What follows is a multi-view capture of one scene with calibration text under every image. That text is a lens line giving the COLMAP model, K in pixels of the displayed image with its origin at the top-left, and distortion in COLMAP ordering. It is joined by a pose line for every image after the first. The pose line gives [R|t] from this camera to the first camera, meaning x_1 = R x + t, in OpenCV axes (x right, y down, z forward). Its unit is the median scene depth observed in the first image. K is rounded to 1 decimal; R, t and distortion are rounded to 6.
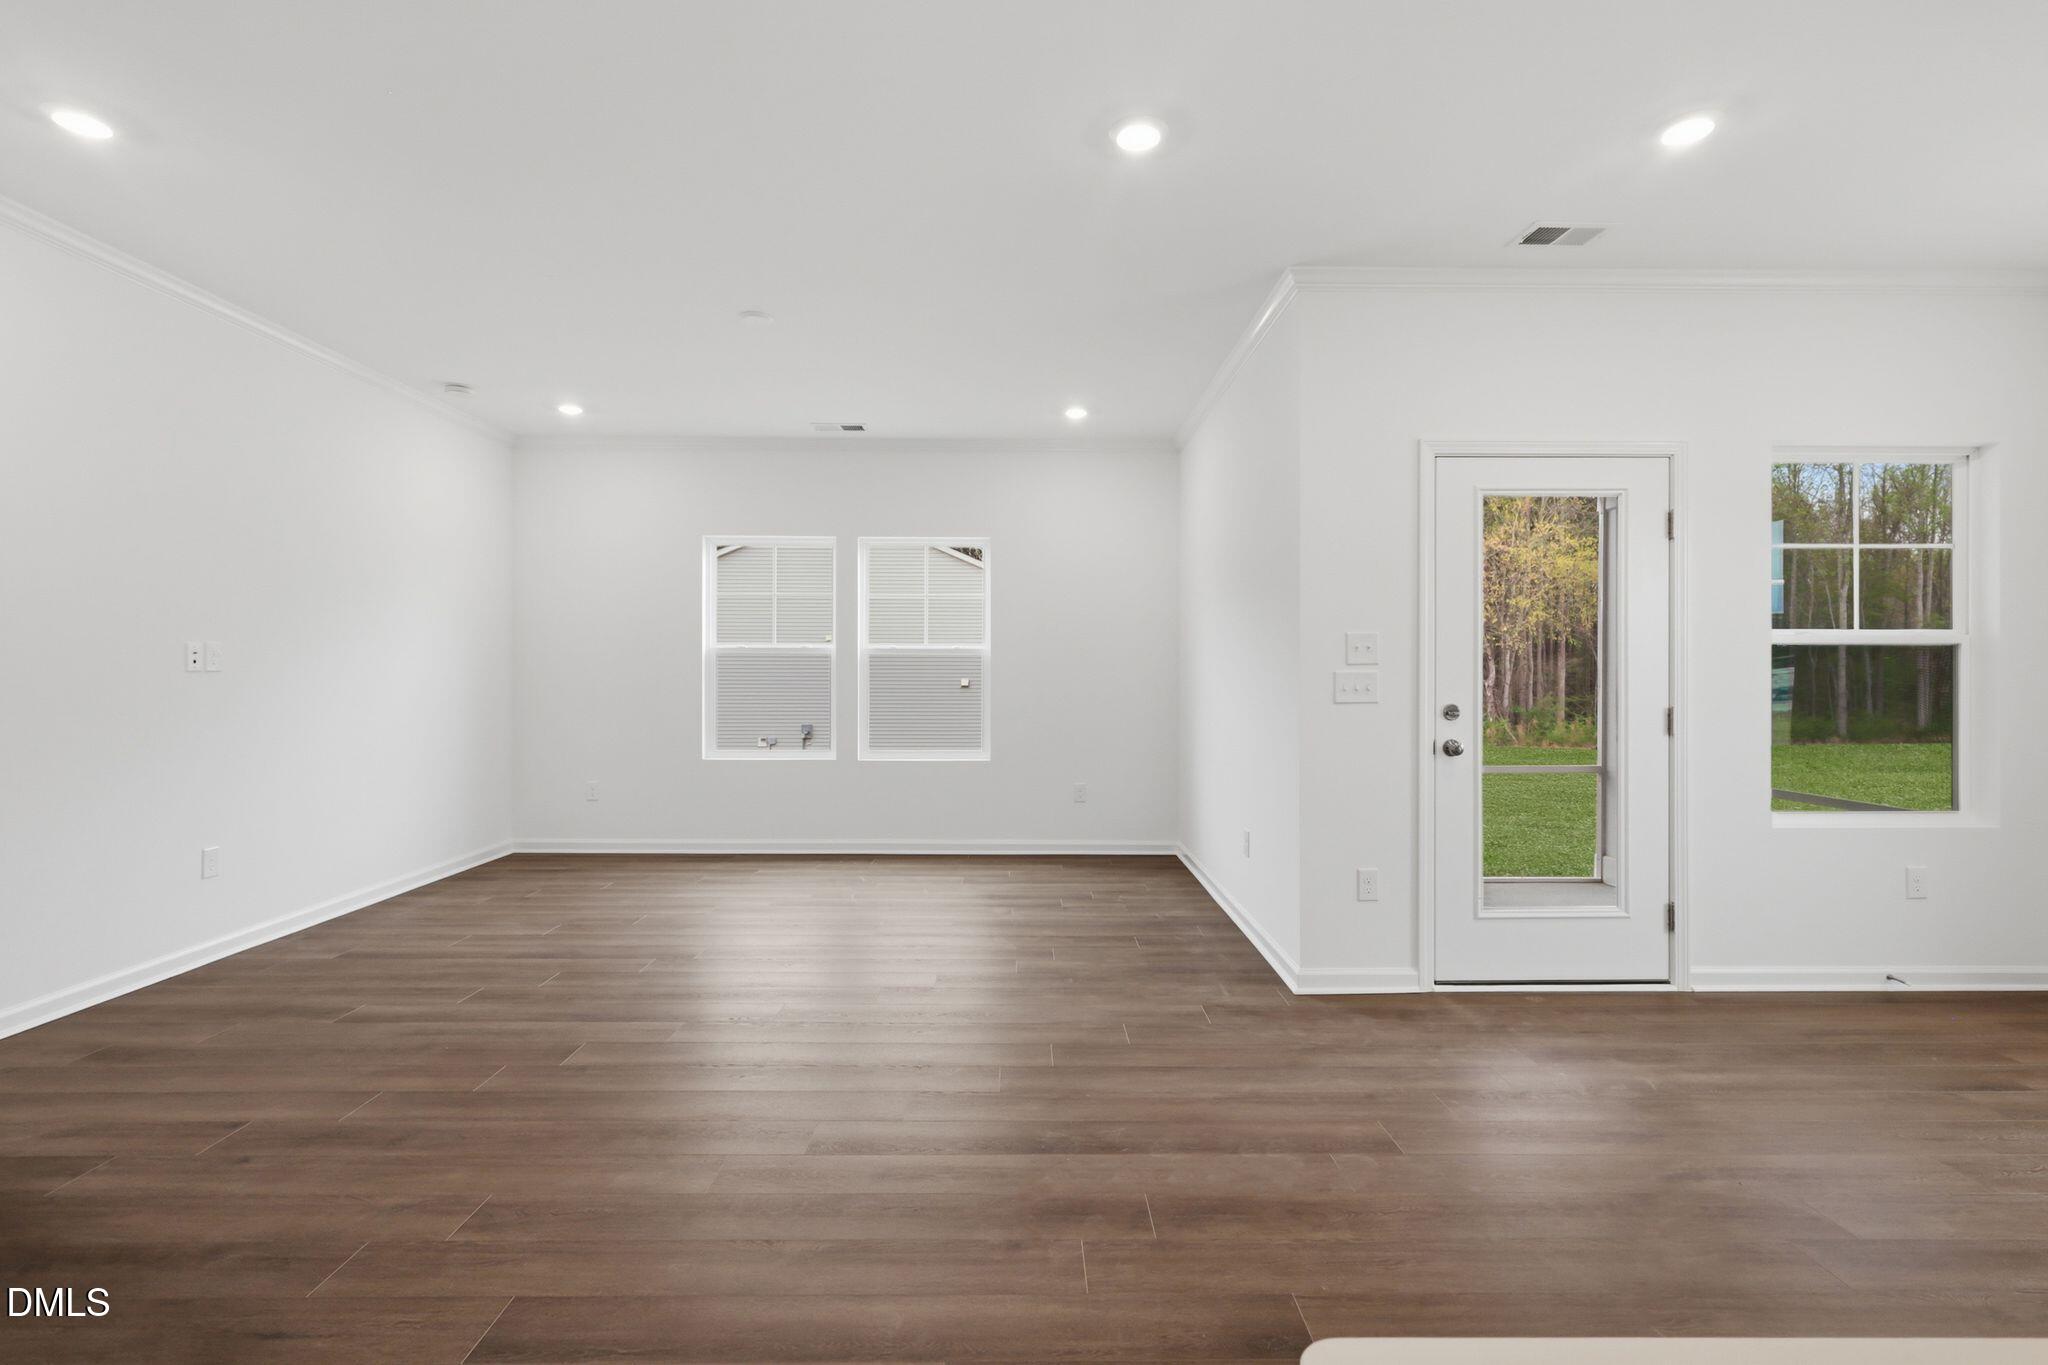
lens RADIAL K [[937.2, 0, 1042.2], [0, 937.2, 670.5], [0, 0, 1]] dist [0.002169, 0.000703]
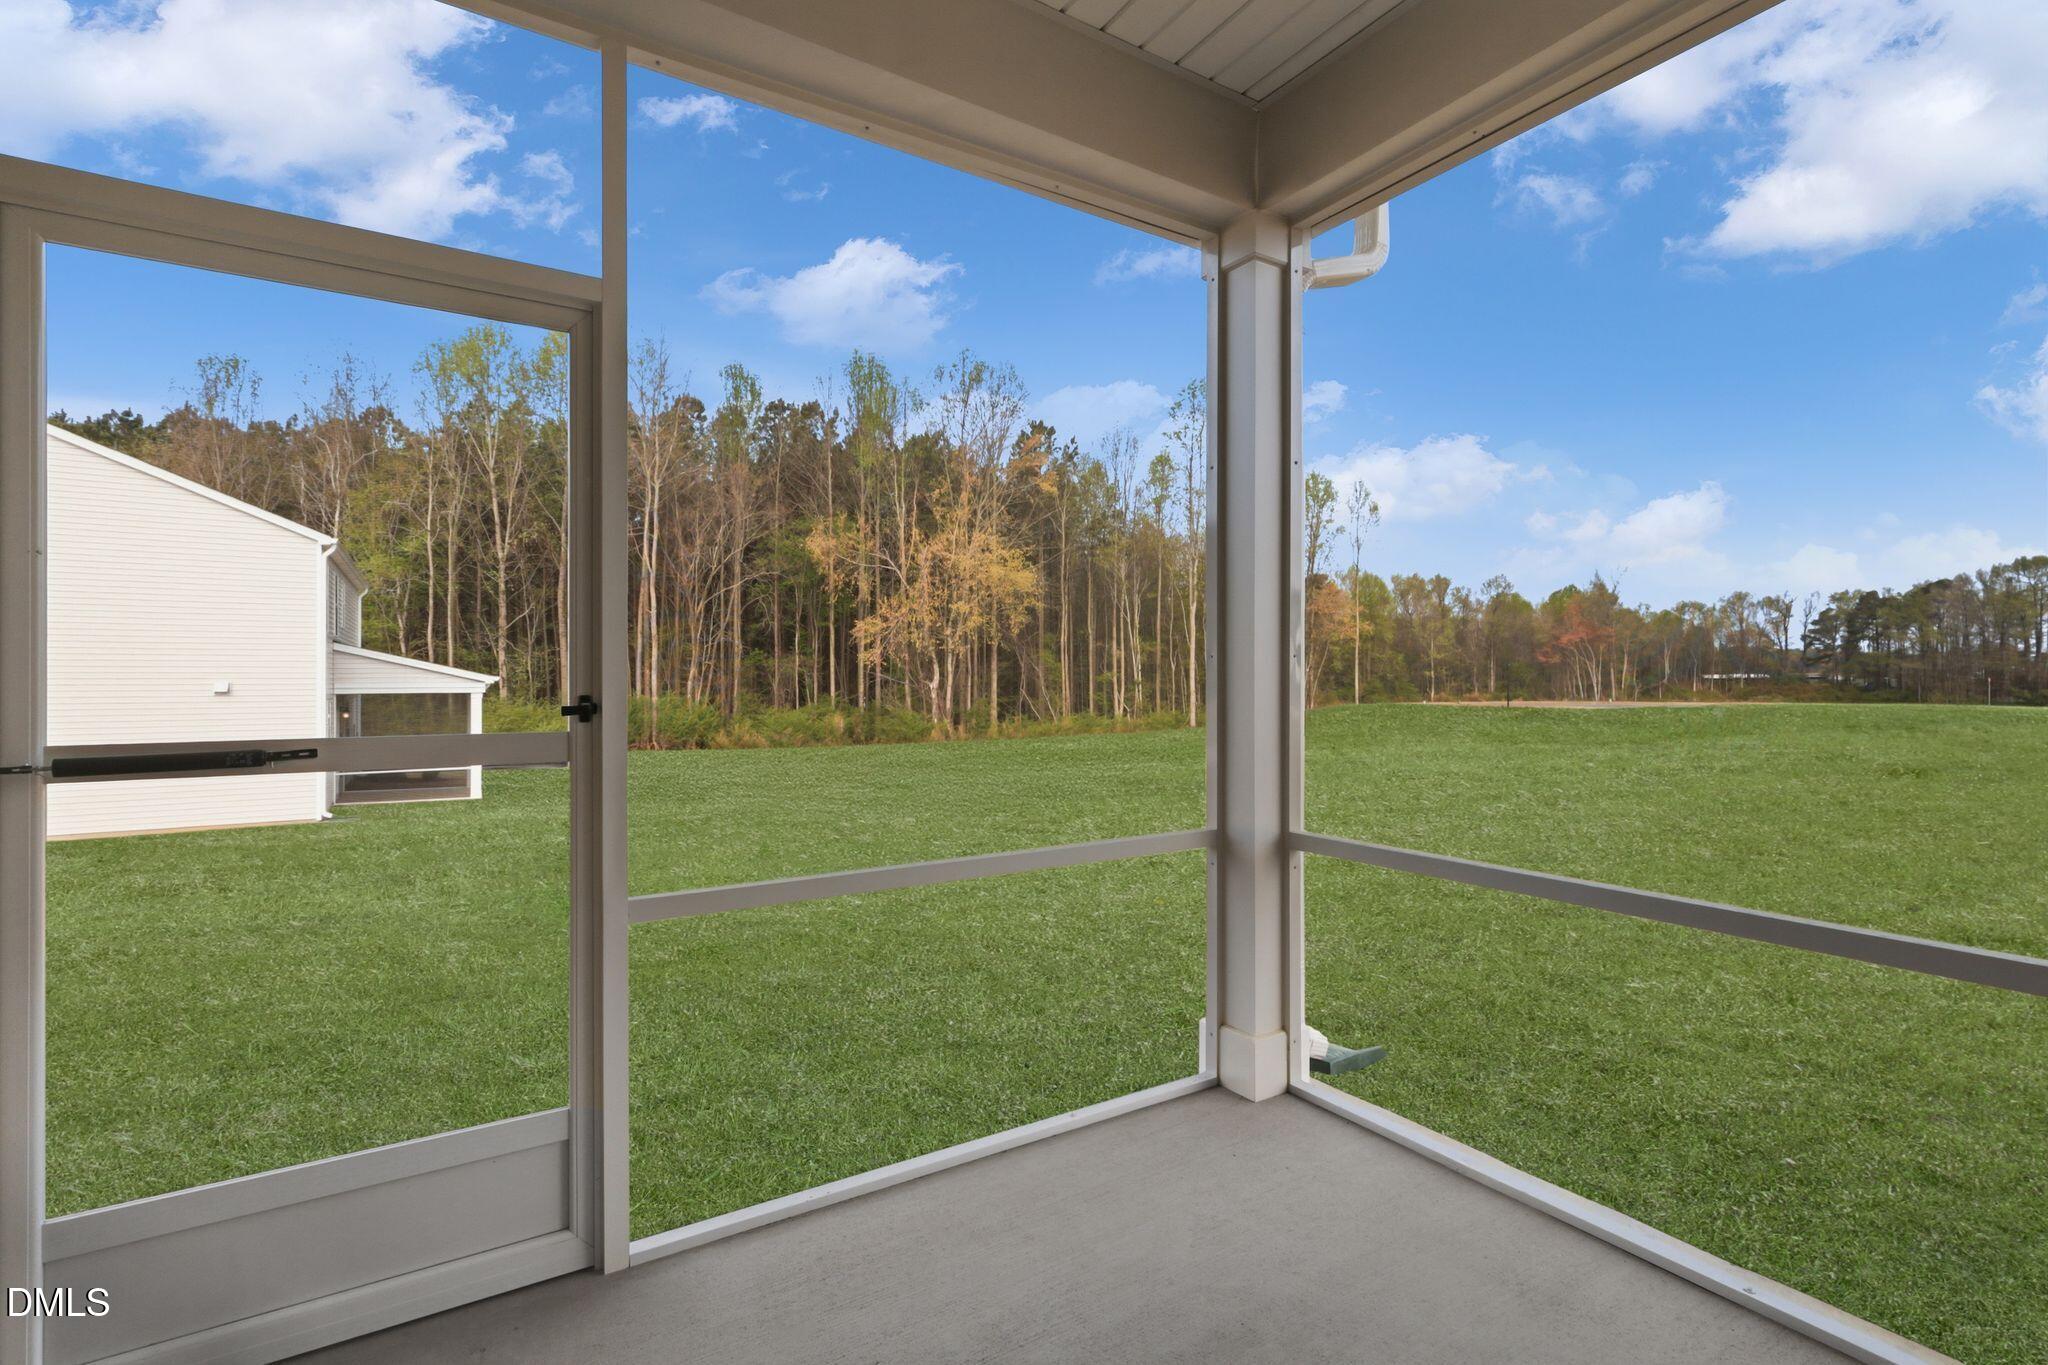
lens RADIAL K [[960.0, 0, 1036.3], [0, 960.0, 671.5], [0, 0, 1]] dist [0.003283, -0.000027]
pose [[0.851880, -0.000420, 0.523737, 0.388400], [0.003584, 0.999981, -0.005027, 0.084213], [-0.523725, 0.006160, 0.851865, 0.798317]]
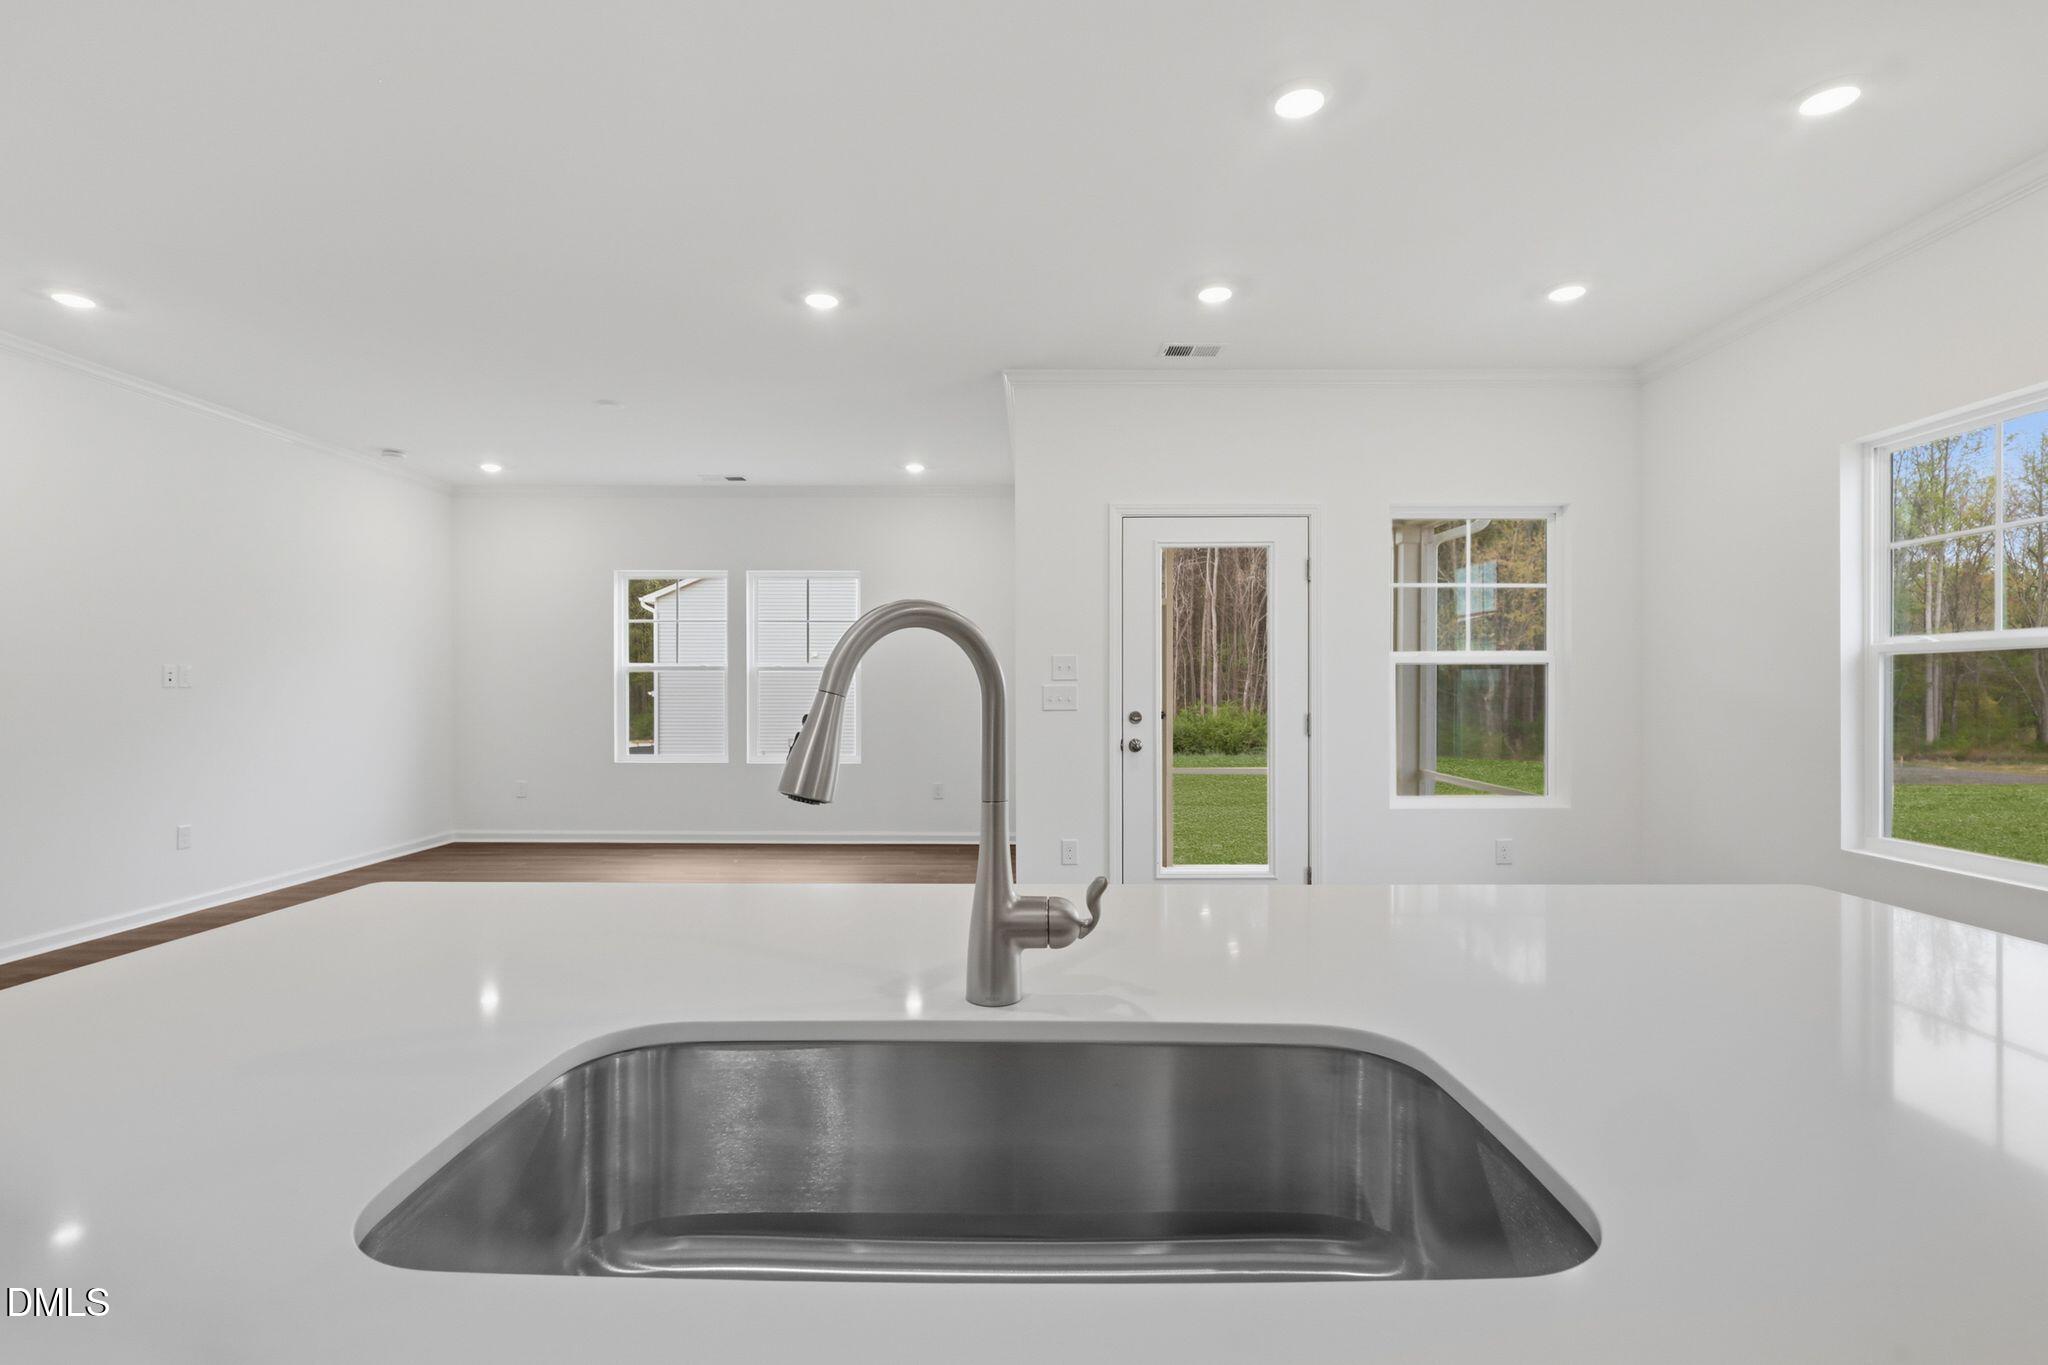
lens RADIAL K [[937.2, 0, 1030.6], [0, 937.2, 689.5], [0, 0, 1]] dist [0.002169, 0.000703]
pose [[0.999752, -0.001503, -0.022202, 0.226981], [0.001593, 0.999991, 0.004037, 0.000491], [0.022196, -0.004071, 0.999745, -0.194036]]
